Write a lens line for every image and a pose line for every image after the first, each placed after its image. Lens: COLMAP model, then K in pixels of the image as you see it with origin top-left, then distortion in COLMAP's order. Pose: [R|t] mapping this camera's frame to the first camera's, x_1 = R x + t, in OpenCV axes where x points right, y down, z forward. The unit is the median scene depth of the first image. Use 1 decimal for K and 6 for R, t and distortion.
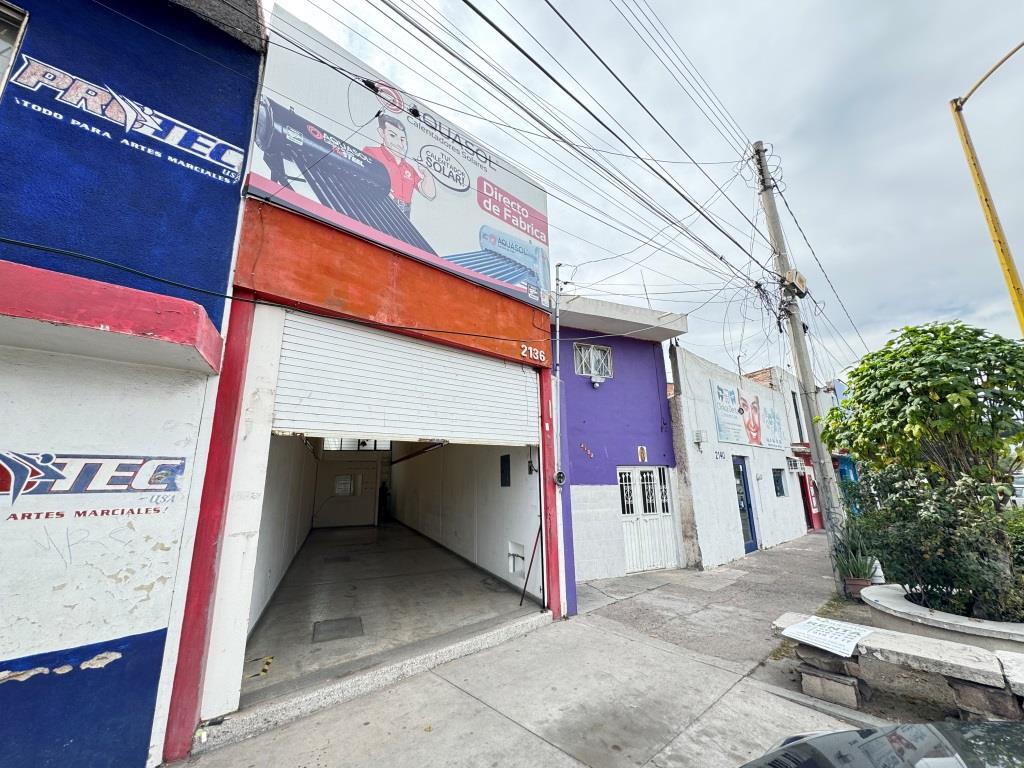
lens RADIAL K [[406.2, 0, 511.9], [0, 406.2, 382.5], [0, 0, 1]] dist [-0.002930, 0.000094]
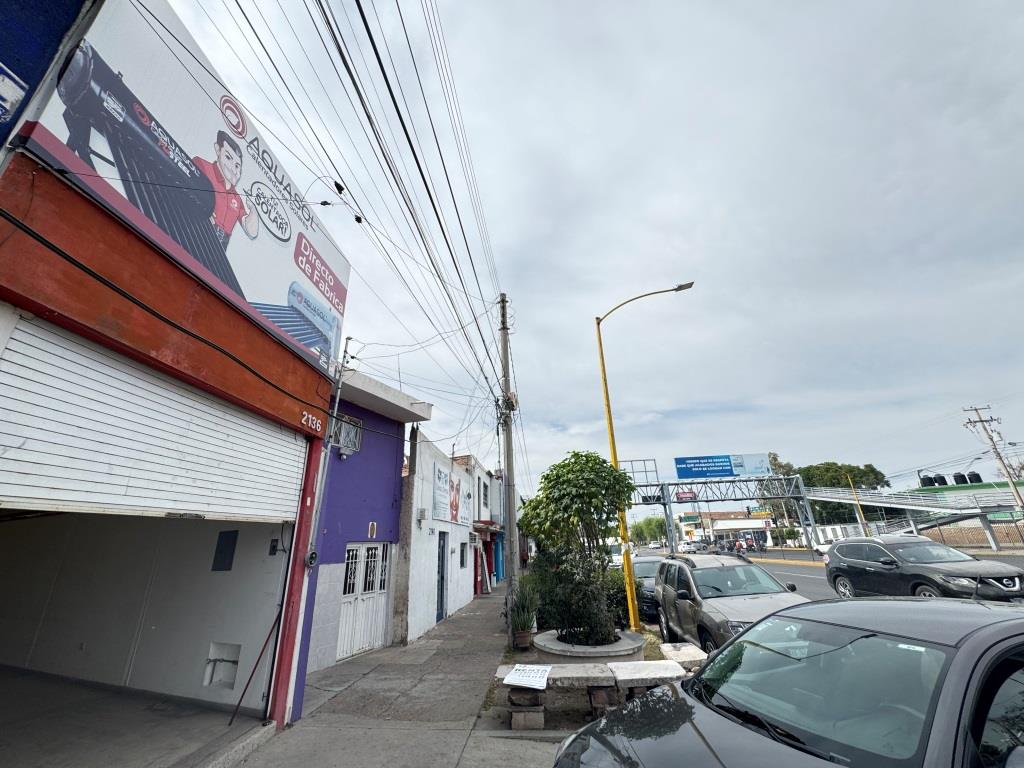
lens RADIAL K [[406.2, 0, 511.9], [0, 406.2, 382.5], [0, 0, 1]] dist [-0.002930, 0.000094]
pose [[0.737494, 0.242249, 0.630411, -0.239252], [-0.138313, 0.967845, -0.210109, -0.027387], [-0.661039, 0.067760, 0.747286, -0.035121]]
